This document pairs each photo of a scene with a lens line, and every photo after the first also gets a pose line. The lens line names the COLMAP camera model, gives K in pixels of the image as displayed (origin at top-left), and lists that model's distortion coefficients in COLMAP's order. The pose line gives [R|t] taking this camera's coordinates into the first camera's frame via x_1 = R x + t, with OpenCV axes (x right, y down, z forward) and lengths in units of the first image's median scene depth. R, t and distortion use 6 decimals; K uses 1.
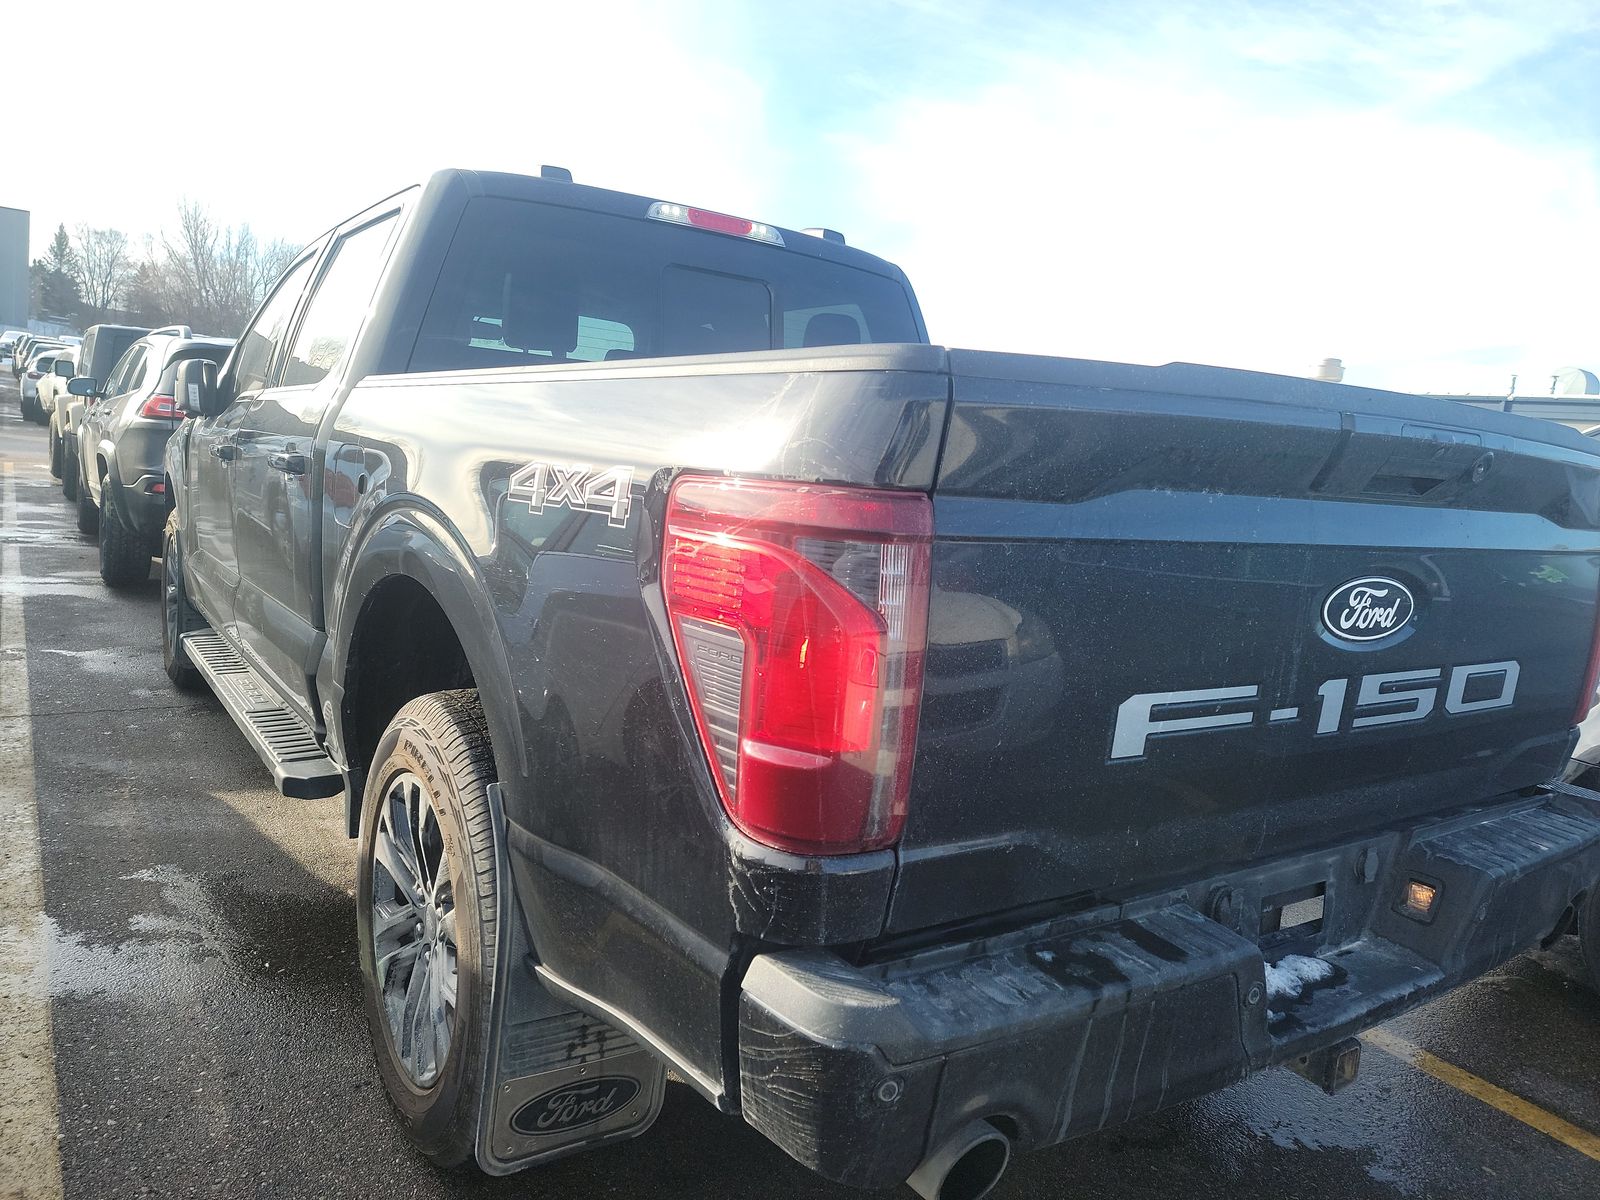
lens RADIAL K [[1160.6, 0, 816.2], [0, 1160.6, 598.6], [0, 0, 1]] dist [0.100383, -0.094908]
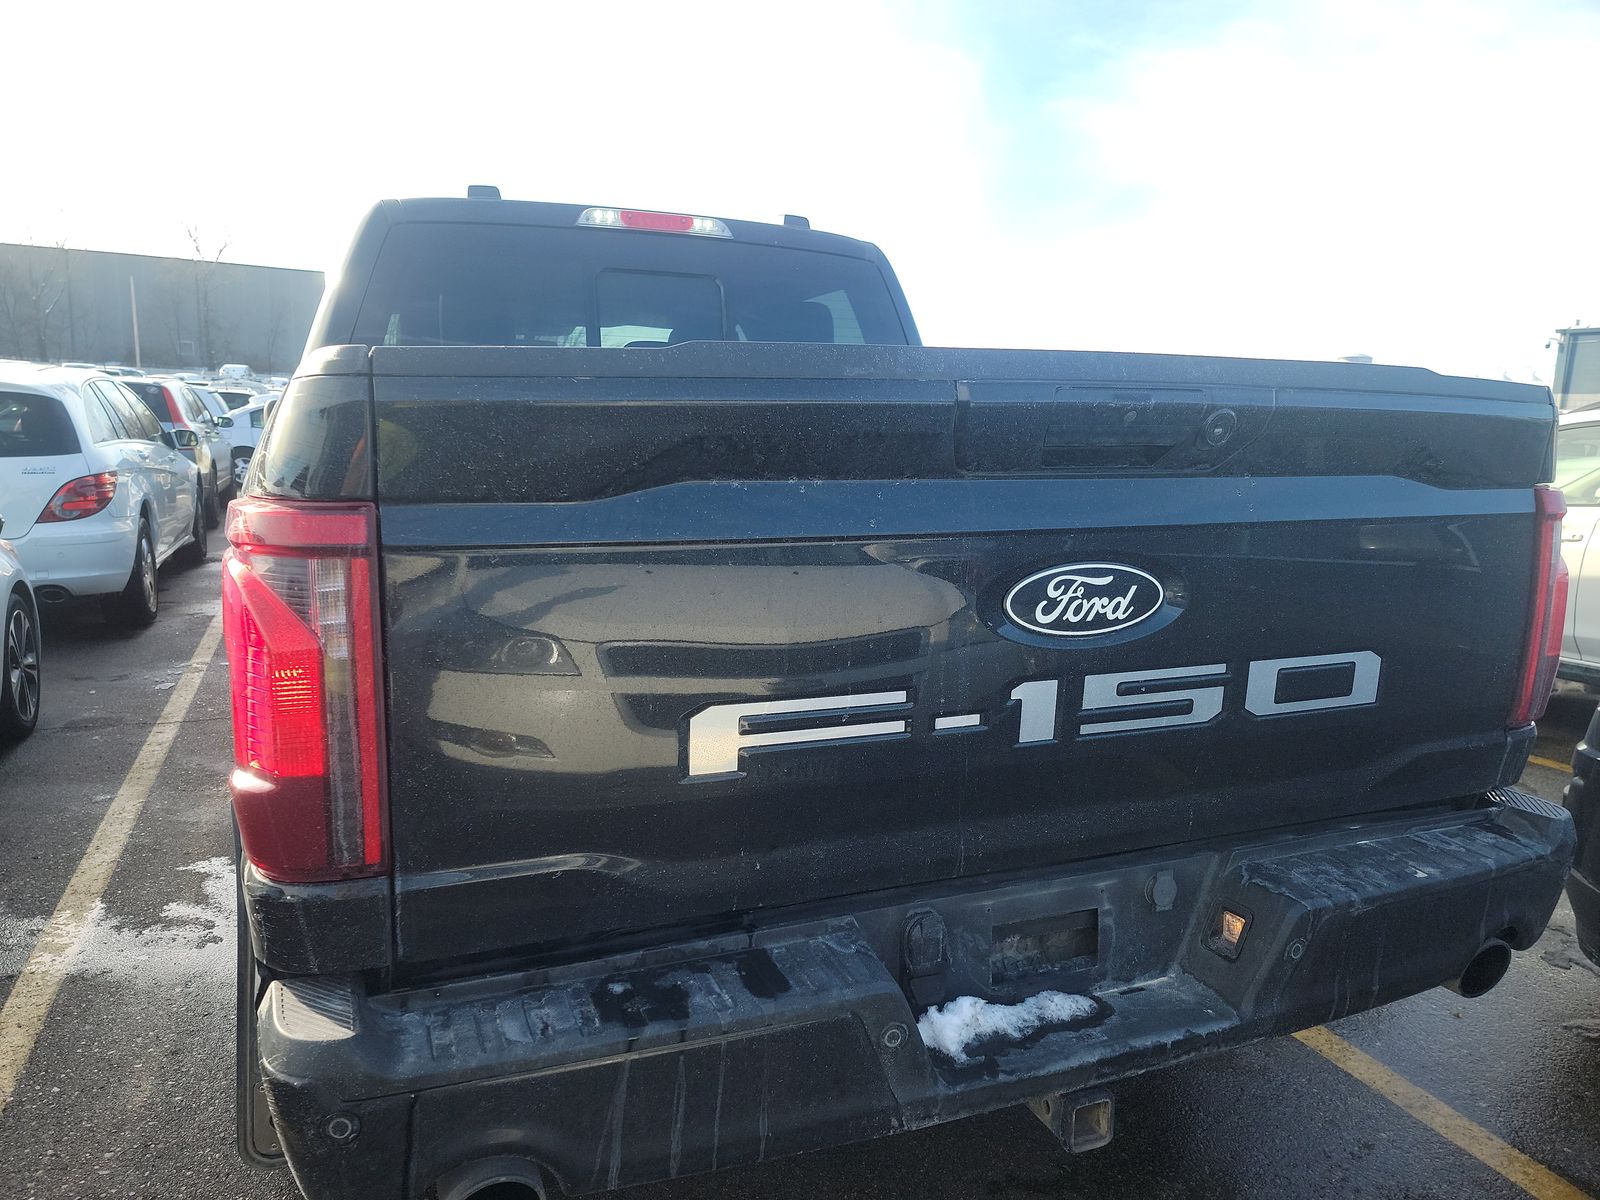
lens RADIAL K [[1161.1, 0, 806.9], [0, 1161.1, 609.0], [0, 0, 1]] dist [0.093816, -0.094694]
pose [[0.969756, -0.032671, -0.241879, 0.472126], [0.036483, 0.999270, 0.011296, -0.001357], [0.241334, -0.019779, 0.970241, 0.112554]]
